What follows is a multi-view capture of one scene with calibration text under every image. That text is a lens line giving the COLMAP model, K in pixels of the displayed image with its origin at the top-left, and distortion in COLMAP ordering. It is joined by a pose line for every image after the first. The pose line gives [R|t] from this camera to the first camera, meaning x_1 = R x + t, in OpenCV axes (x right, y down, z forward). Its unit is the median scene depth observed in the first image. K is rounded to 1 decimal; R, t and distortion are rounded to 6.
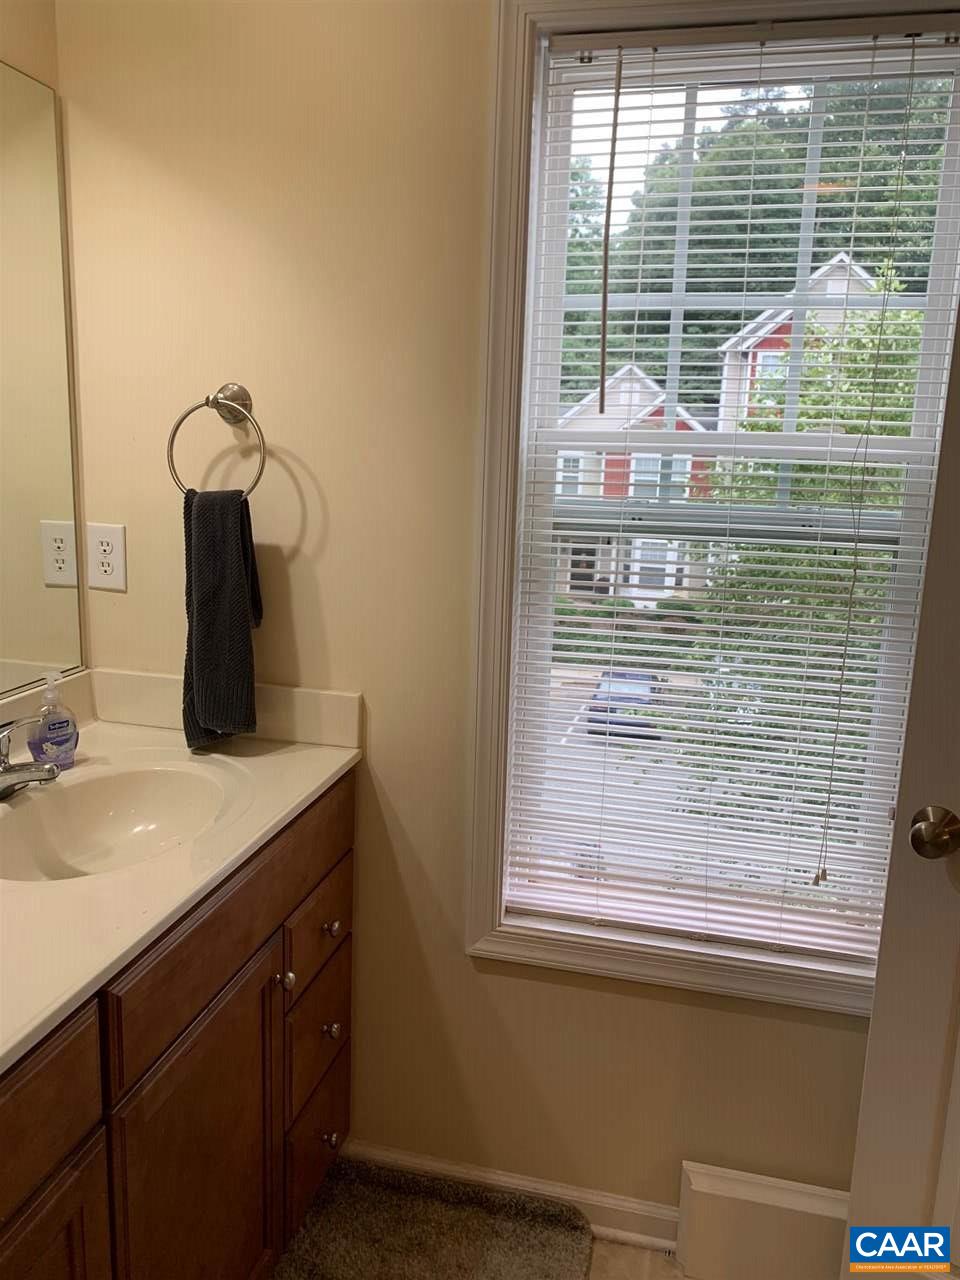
lens RADIAL K [[991.4, 0, 480.0], [0, 991.4, 626.2], [0, 0, 1]] dist [0.033582, -0.019440]
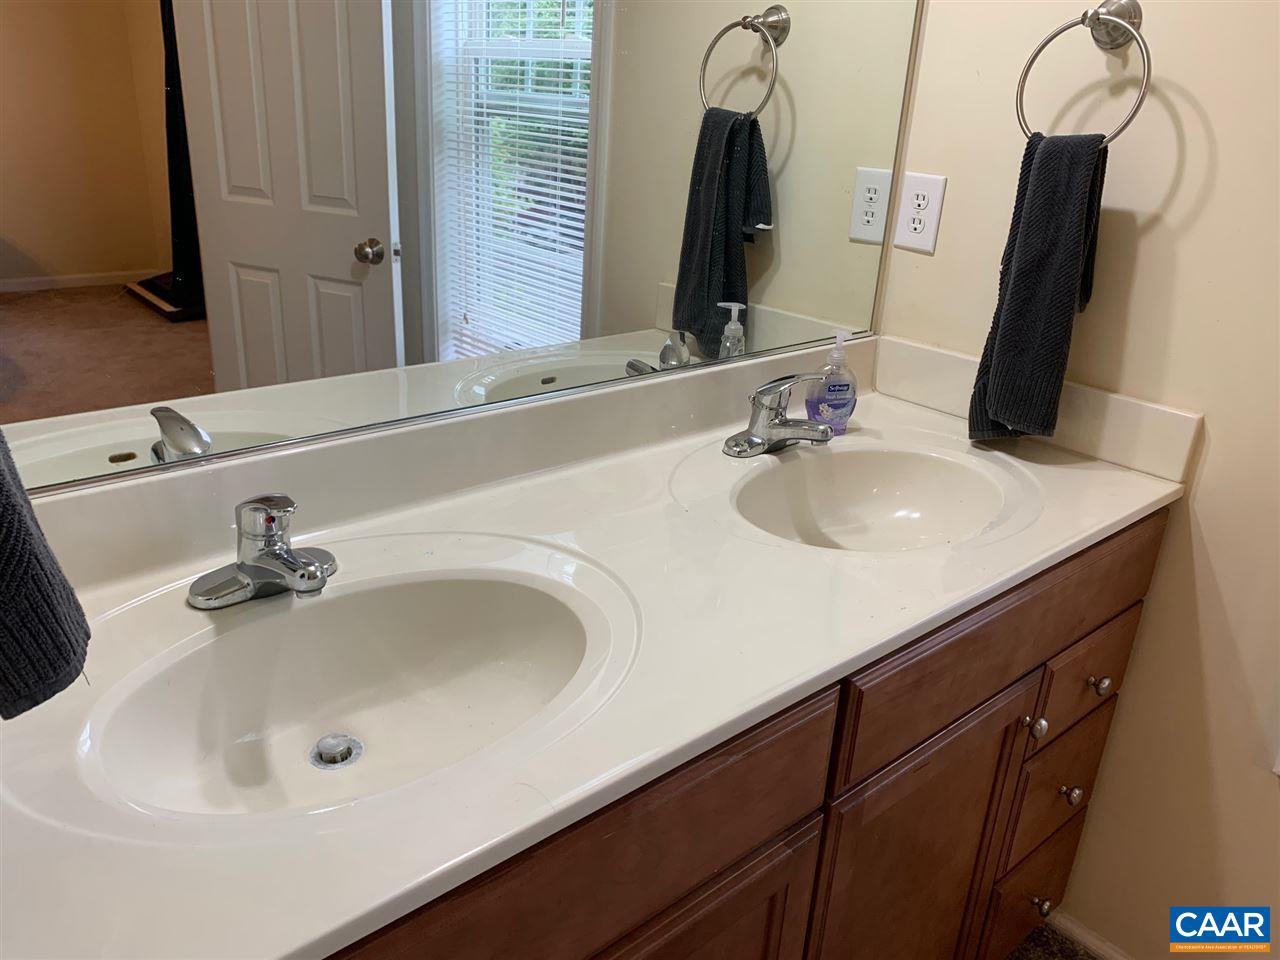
lens RADIAL K [[988.6, 0, 615.5], [0, 988.6, 480.7], [0, 0, 1]] dist [0.008880, 0.000243]
pose [[0.807302, 0.222748, -0.546486, -0.059469], [-0.132936, 0.970870, 0.199346, 0.025415], [0.574971, -0.088285, 0.813397, 0.104122]]
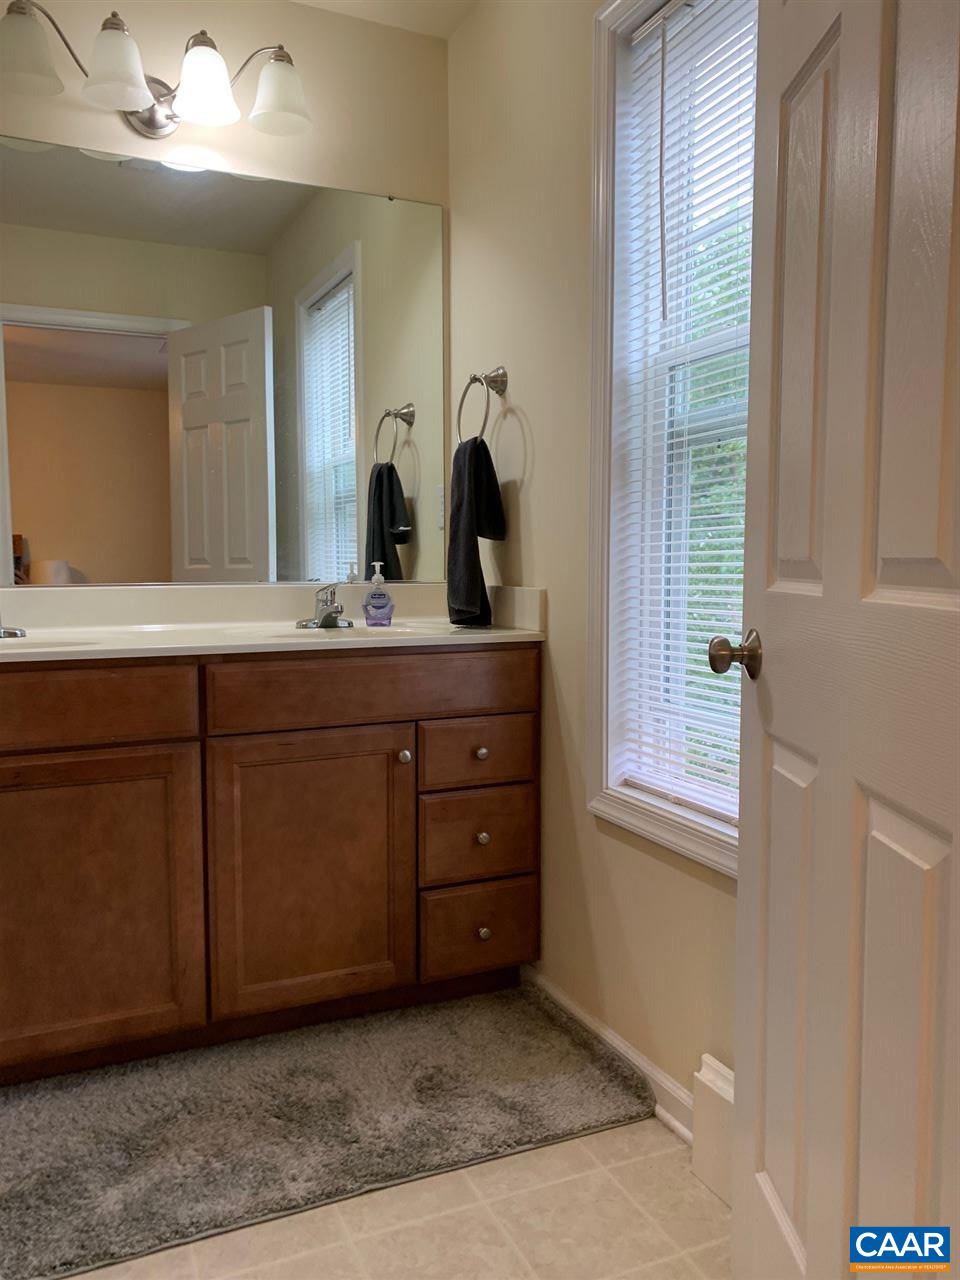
lens RADIAL K [[995.3, 0, 480.0], [0, 995.3, 640.0], [0, 0, 1]] dist [0.079437, -0.055750]
pose [[0.612983, 0.028529, -0.789581, 0.905911], [-0.133659, 0.988689, -0.068042, 0.249684], [0.778708, 0.147243, 0.609863, 0.174368]]
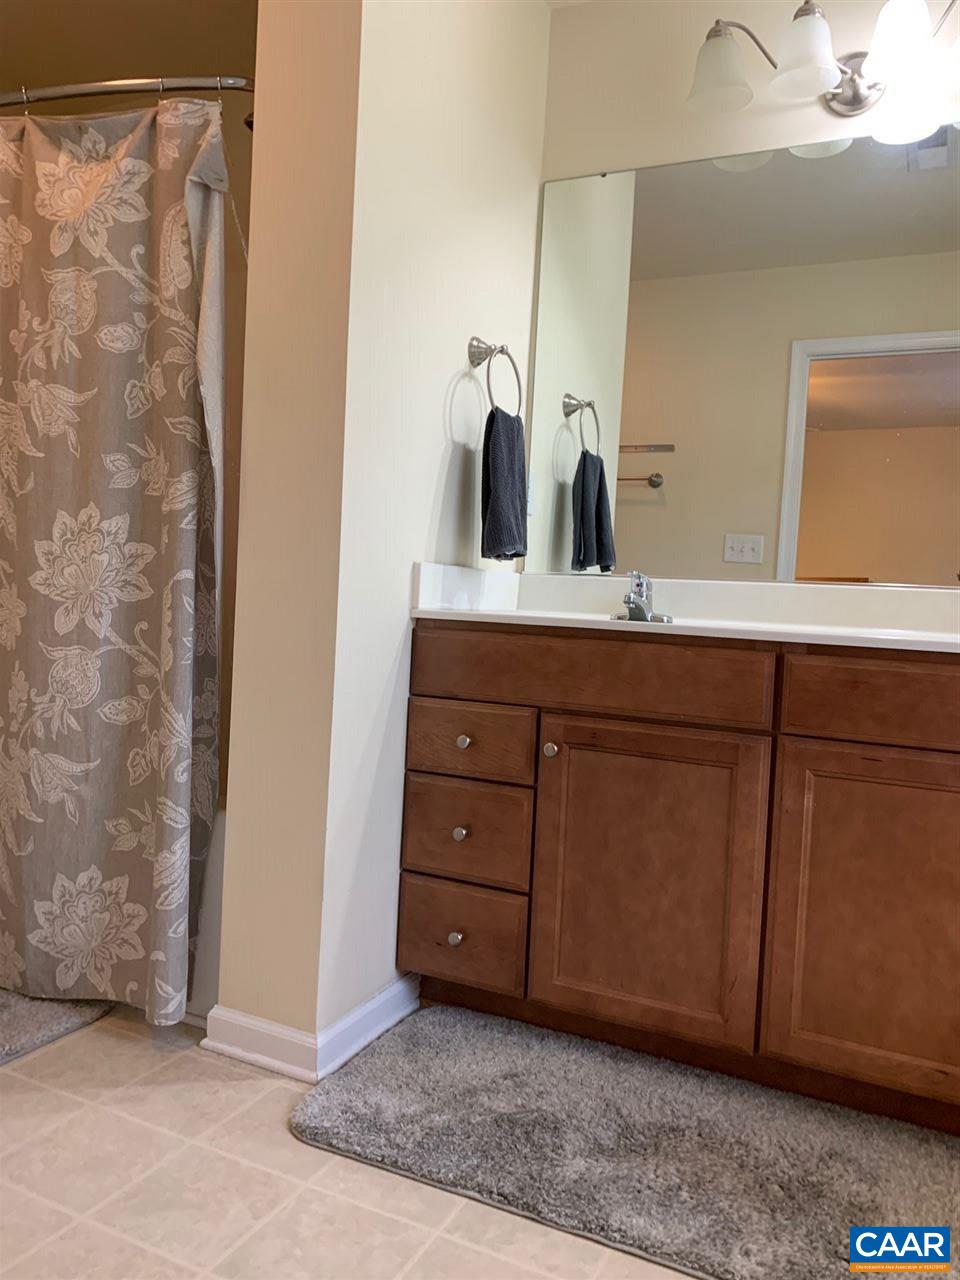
lens RADIAL K [[1009.7, 0, 479.0], [0, 1009.7, 620.5], [0, 0, 1]] dist [0.053482, -0.017601]
pose [[-0.199759, -0.025395, -0.979516, 0.906531], [-0.254790, 0.966622, 0.026900, 0.261331], [0.946139, 0.254944, -0.199562, 0.551750]]
